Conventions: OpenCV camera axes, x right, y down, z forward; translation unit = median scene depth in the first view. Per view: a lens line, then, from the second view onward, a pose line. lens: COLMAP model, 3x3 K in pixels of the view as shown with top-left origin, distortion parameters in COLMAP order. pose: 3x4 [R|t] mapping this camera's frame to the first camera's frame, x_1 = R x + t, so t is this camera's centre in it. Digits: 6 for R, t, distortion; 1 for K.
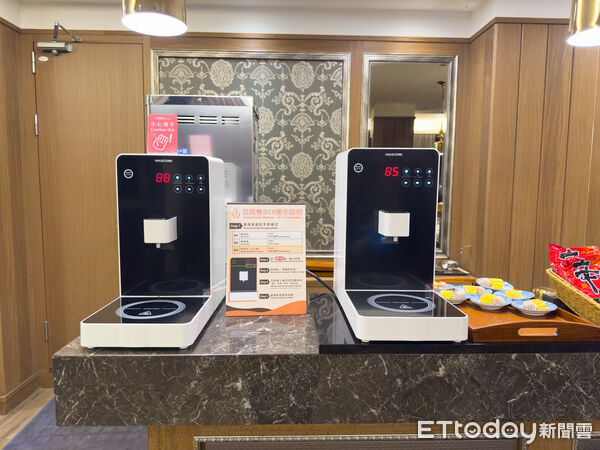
lens RADIAL K [[431.6, 0, 300.3], [0, 431.6, 225.8], [0, 0, 1]] dist [-0.005934, -0.002586]
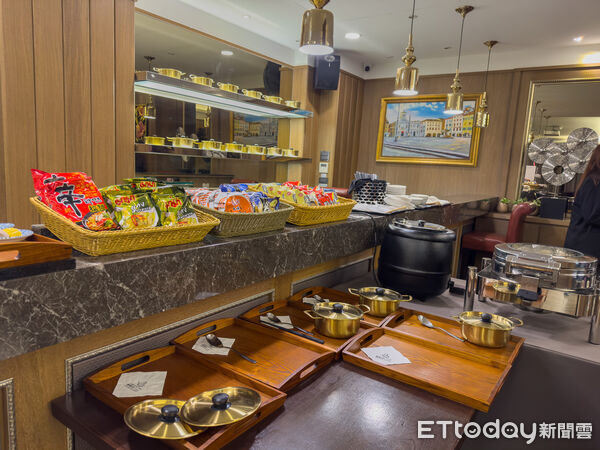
lens RADIAL K [[431.6, 0, 298.3], [0, 431.6, 226.6], [0, 0, 1]] dist [-0.005934, -0.002586]
pose [[0.591591, -0.093409, 0.800809, 0.188940], [0.022514, 0.994793, 0.099403, 0.091095], [-0.805924, -0.040776, 0.590613, 0.012180]]
